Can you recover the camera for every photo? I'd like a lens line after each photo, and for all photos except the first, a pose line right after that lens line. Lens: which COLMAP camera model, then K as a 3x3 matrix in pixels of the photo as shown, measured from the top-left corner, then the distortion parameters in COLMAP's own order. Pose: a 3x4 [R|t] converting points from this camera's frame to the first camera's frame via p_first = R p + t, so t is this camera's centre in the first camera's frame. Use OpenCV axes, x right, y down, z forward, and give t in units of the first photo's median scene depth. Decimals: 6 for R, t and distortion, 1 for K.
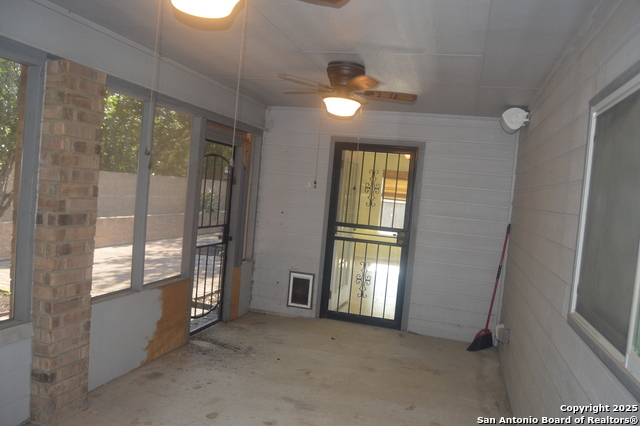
lens RADIAL K [[509.4, 0, 320.0], [0, 509.4, 213.0], [0, 0, 1]] dist [-0.090377, 0.038088]
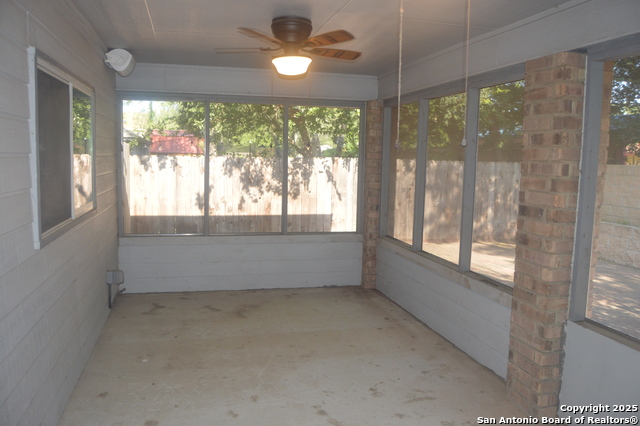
lens RADIAL K [[509.4, 0, 320.0], [0, 509.4, 213.0], [0, 0, 1]] dist [-0.090377, 0.038088]
pose [[-0.860866, -0.049782, -0.506390, 0.390866], [-0.120833, 0.986735, 0.108413, -0.043401], [0.494276, 0.154518, -0.855462, 1.664212]]
